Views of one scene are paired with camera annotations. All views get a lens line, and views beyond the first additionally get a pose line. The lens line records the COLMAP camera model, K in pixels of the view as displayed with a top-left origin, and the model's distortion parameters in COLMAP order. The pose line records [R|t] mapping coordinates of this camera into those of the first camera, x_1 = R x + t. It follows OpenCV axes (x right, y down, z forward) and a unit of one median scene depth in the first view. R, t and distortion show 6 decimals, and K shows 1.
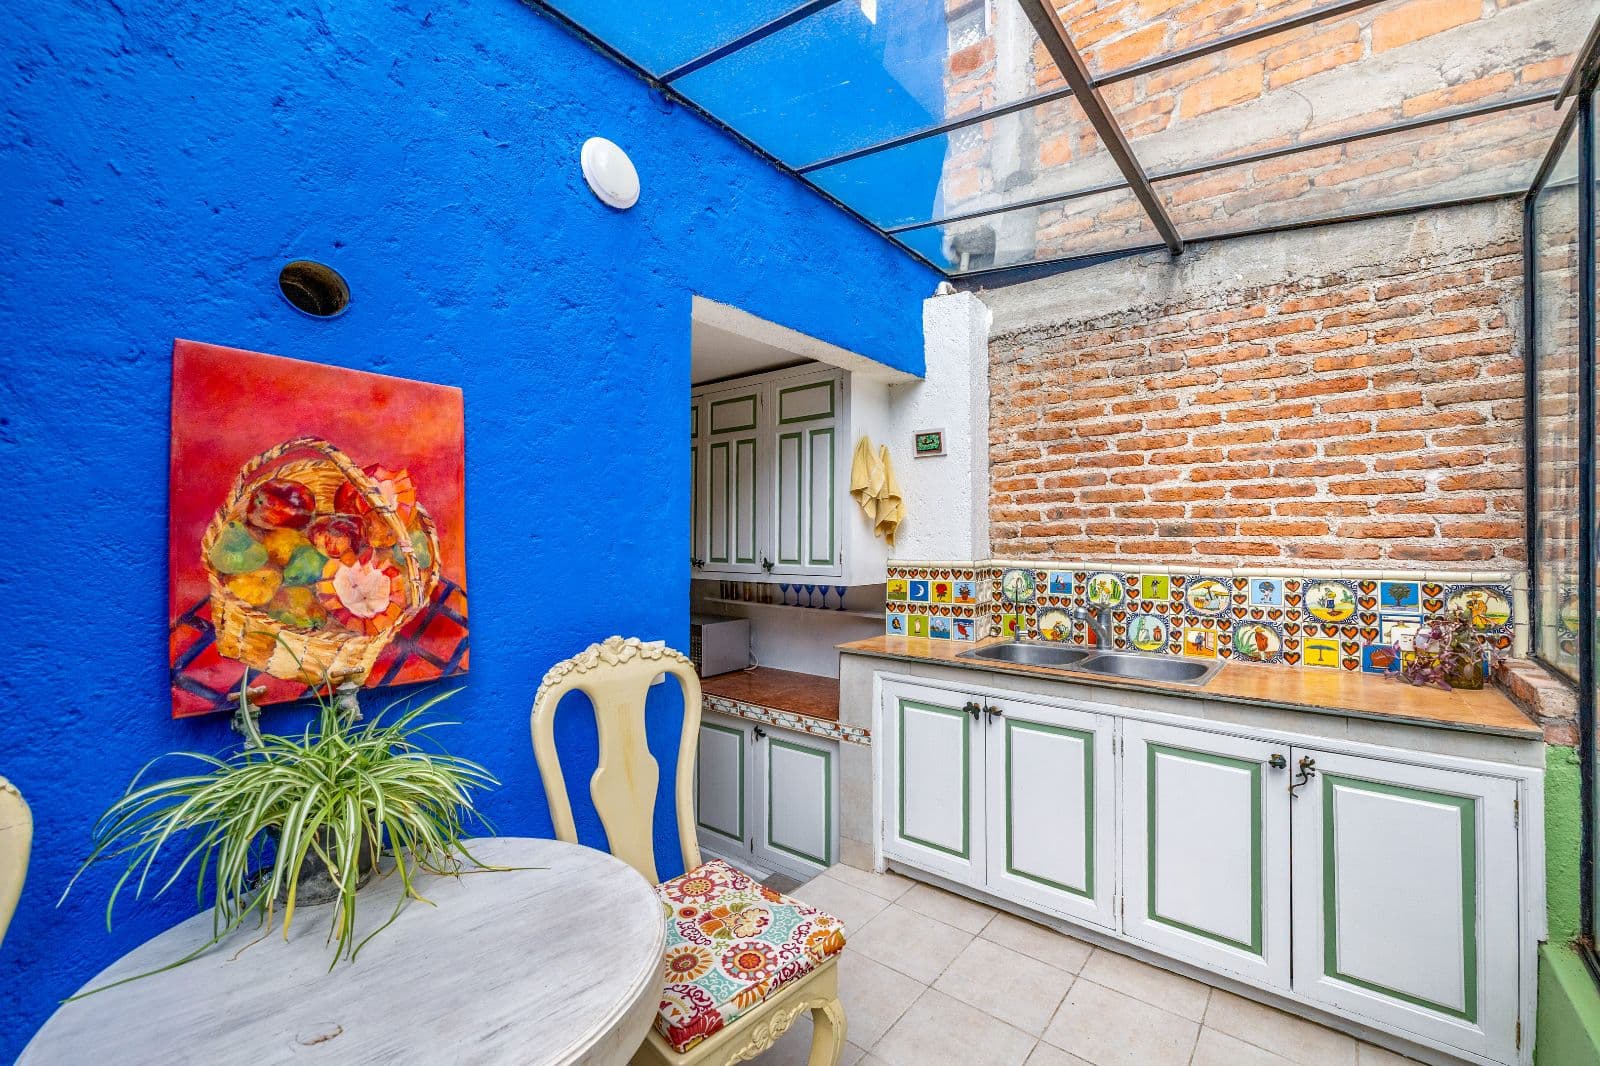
lens RADIAL K [[667.5, 0, 801.6], [0, 667.5, 534.1], [0, 0, 1]] dist [0.000142, -0.000037]
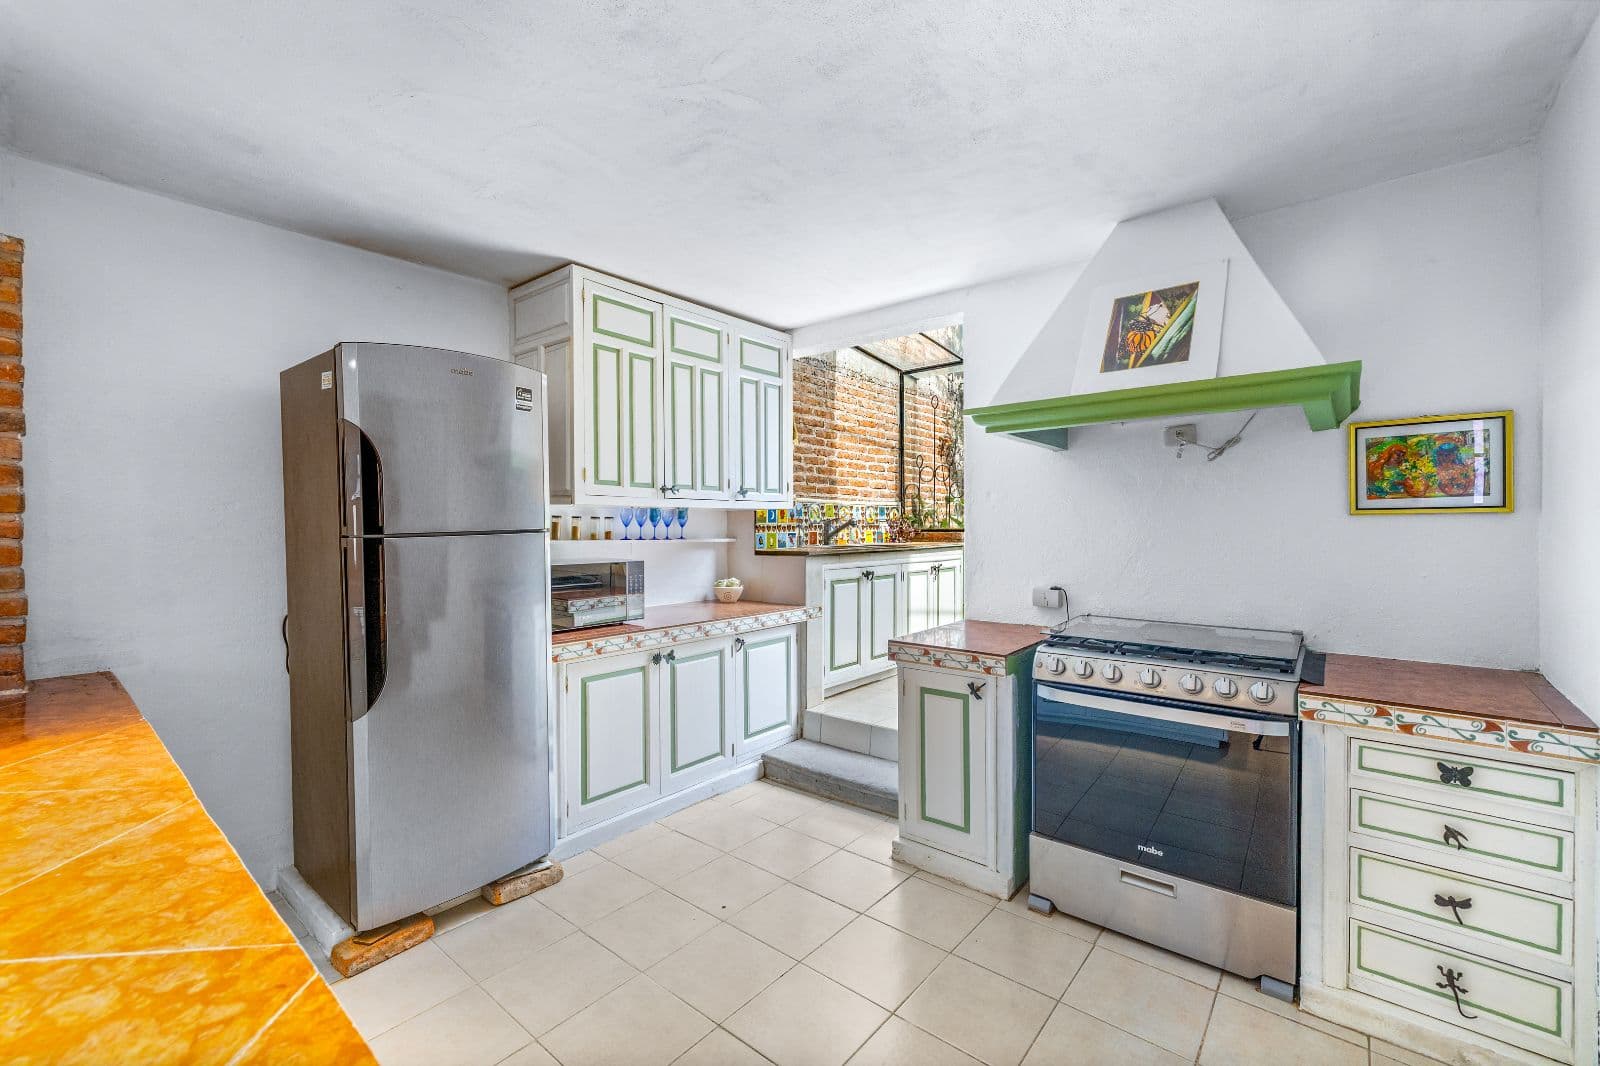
lens RADIAL K [[667.5, 0, 800.4], [0, 667.5, 533.1], [0, 0, 1]] dist [0.000142, -0.000037]
pose [[0.017617, -0.011011, 0.999784, -1.362405], [-0.004022, 0.999930, 0.011083, 0.119689], [-0.999837, -0.004217, 0.017572, 1.032205]]
